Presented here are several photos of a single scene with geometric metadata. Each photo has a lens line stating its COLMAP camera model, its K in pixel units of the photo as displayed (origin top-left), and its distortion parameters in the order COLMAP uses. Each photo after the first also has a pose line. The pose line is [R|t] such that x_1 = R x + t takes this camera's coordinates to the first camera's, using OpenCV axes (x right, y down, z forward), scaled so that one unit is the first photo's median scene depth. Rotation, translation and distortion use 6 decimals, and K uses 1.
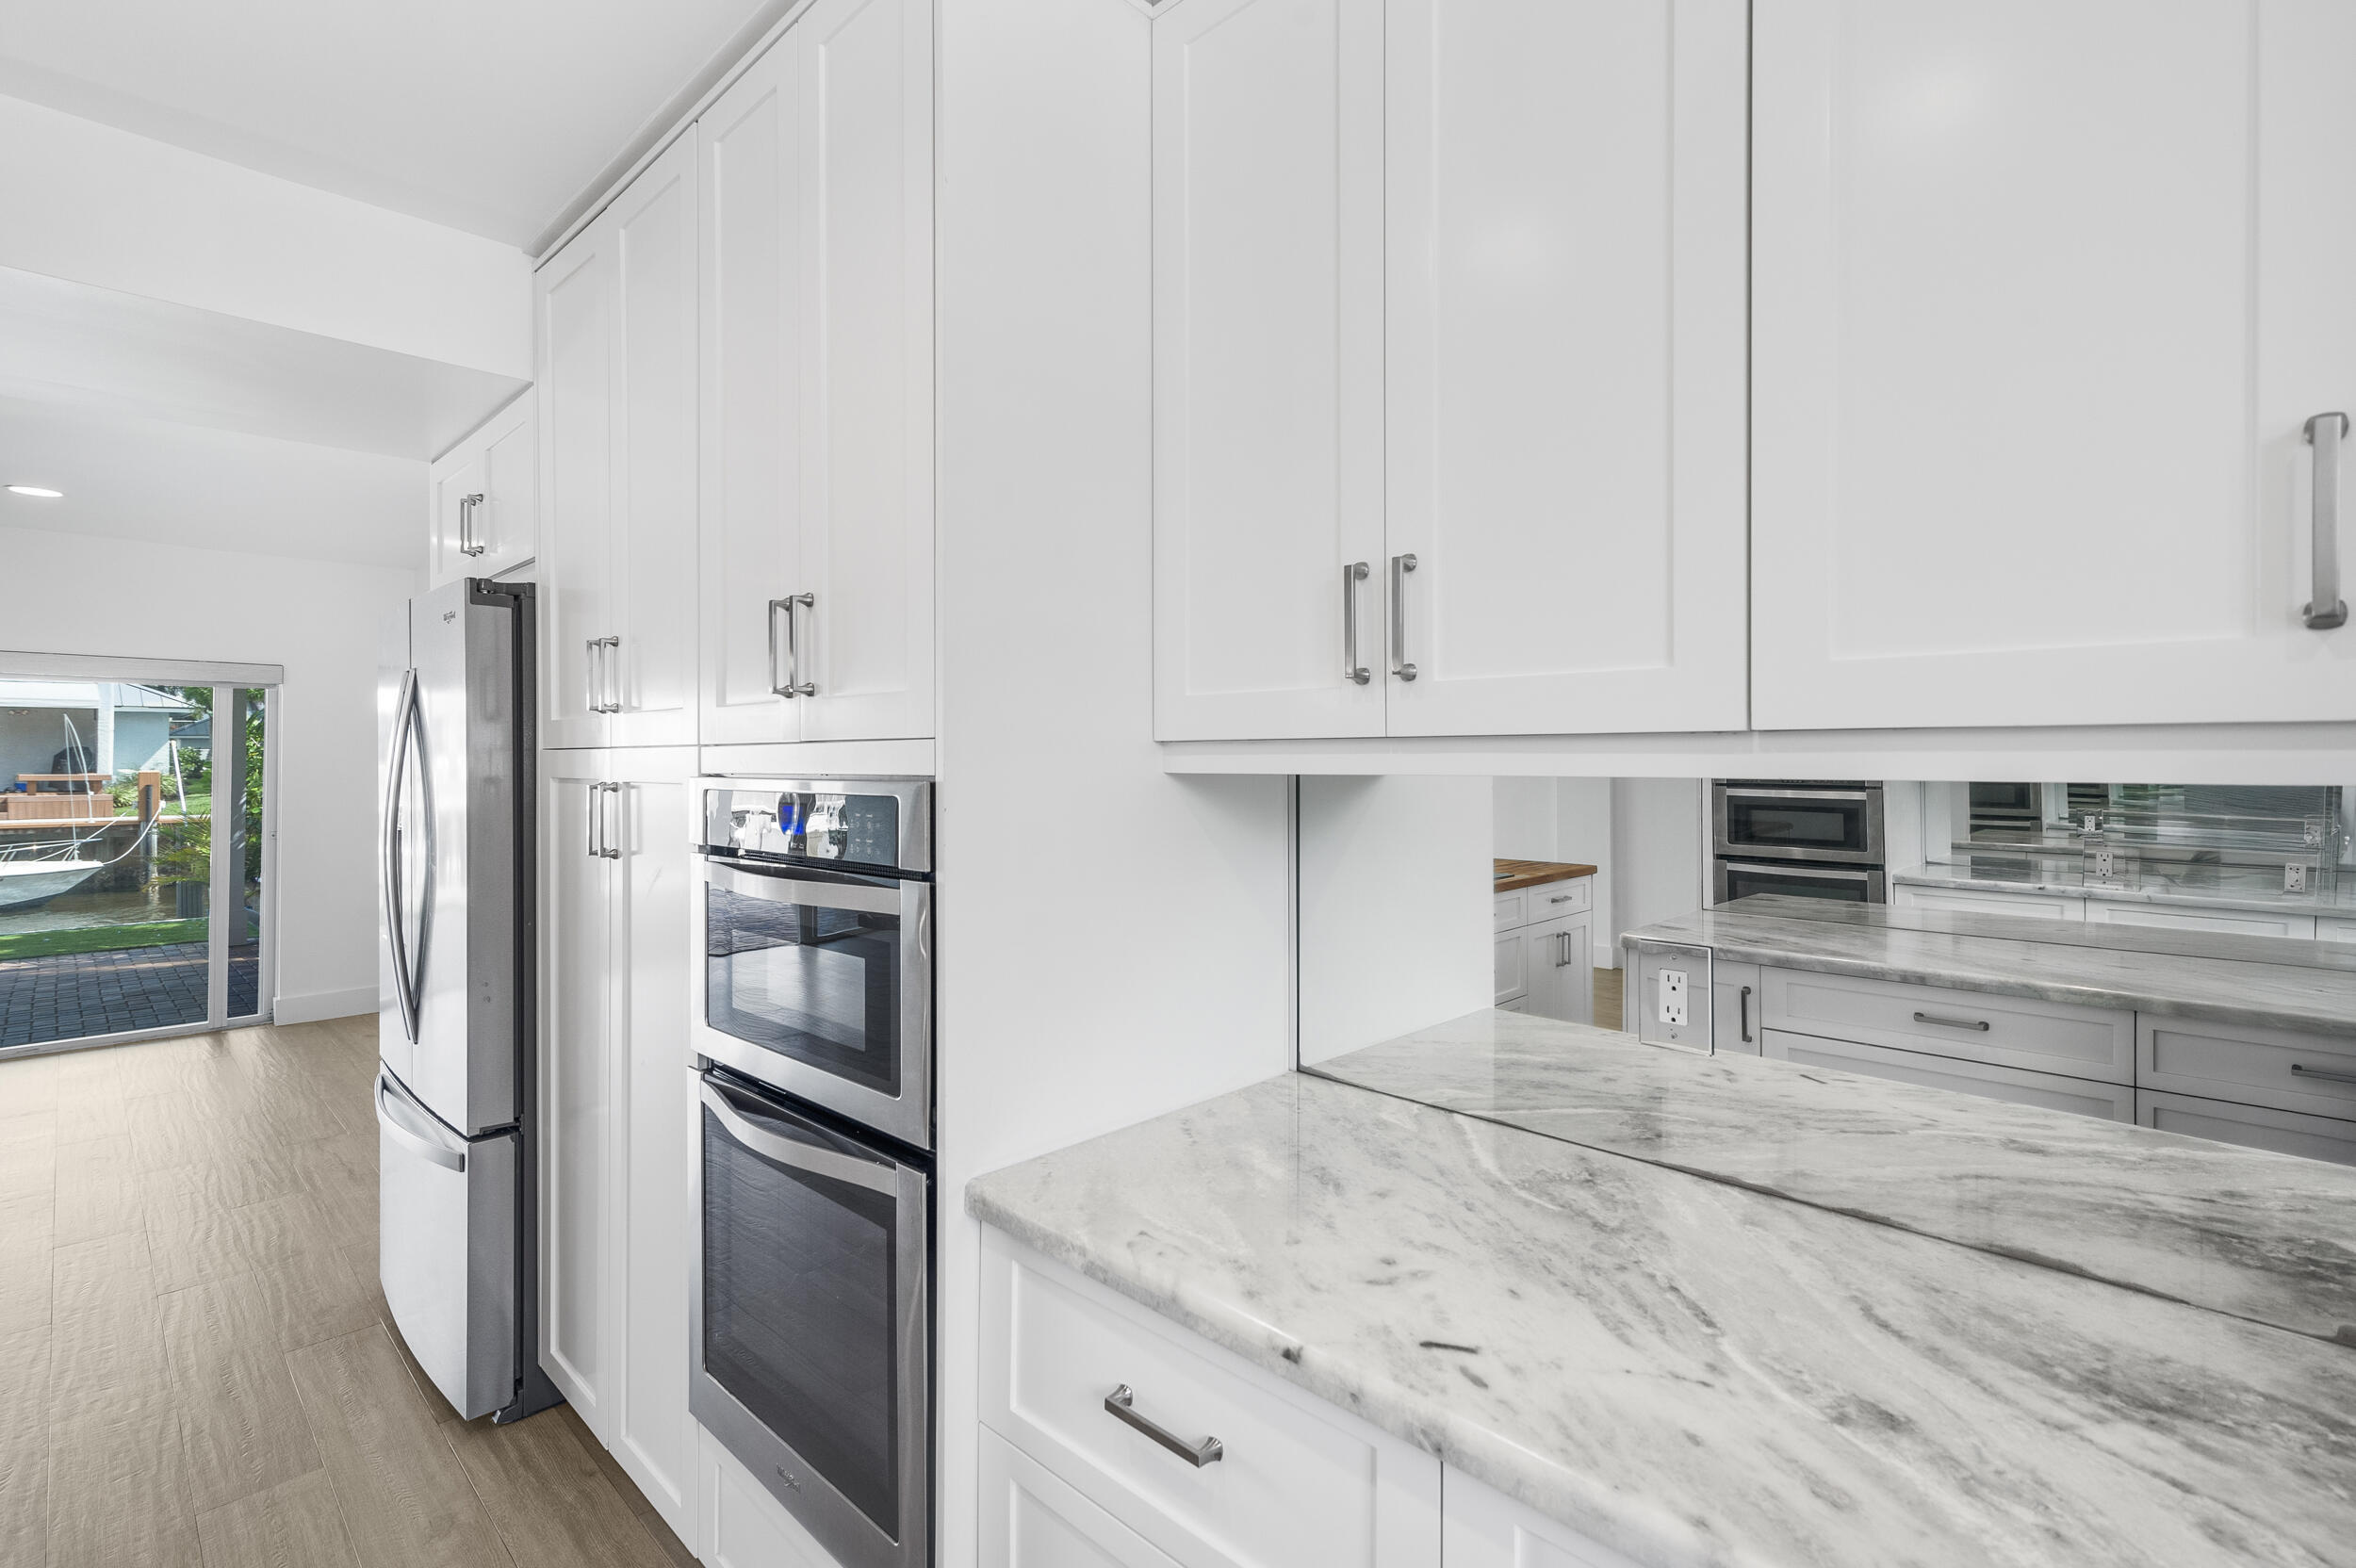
lens RADIAL K [[1075.2, 0, 1175.7], [0, 1075.2, 768.6], [0, 0, 1]] dist [0.014000, -0.000590]
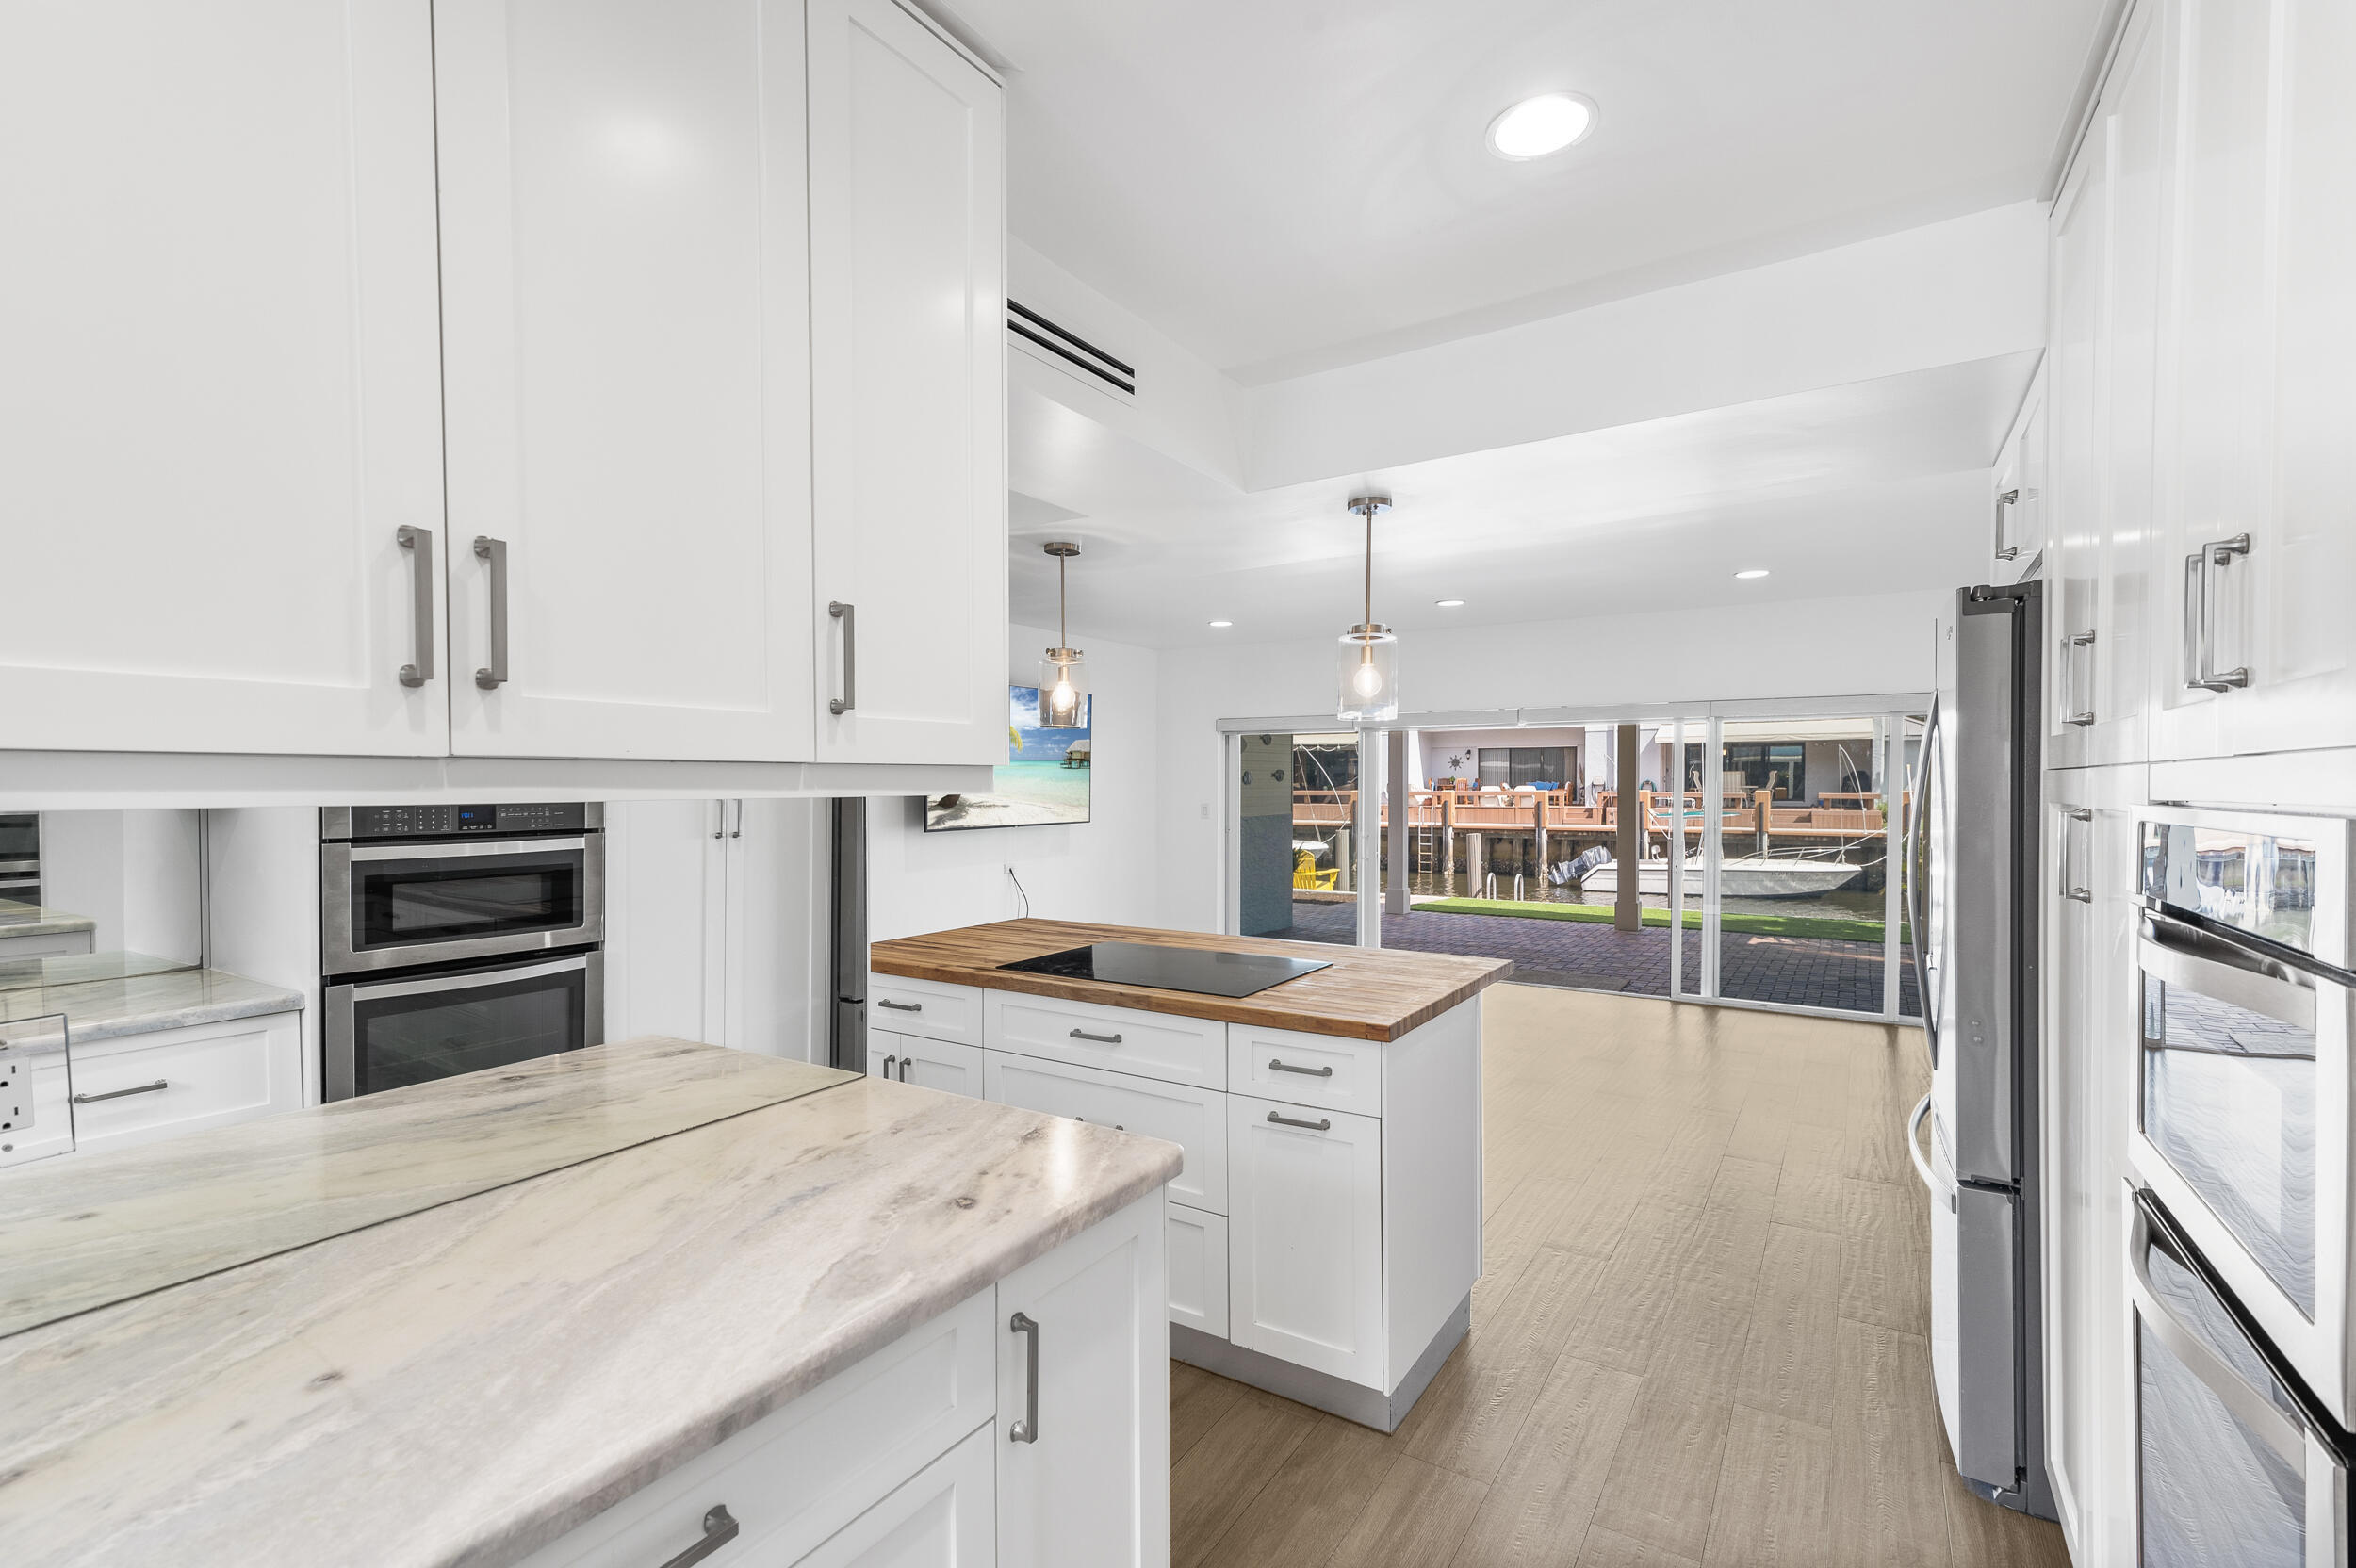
lens RADIAL K [[1058.6, 0, 1189.6], [0, 1058.6, 819.8], [0, 0, 1]] dist [0.110163, -0.057822]
pose [[0.208445, 0.036597, -0.977349, 0.114515], [-0.010613, 0.999325, 0.035156, -0.001213], [0.977976, 0.003045, 0.208693, 0.109211]]
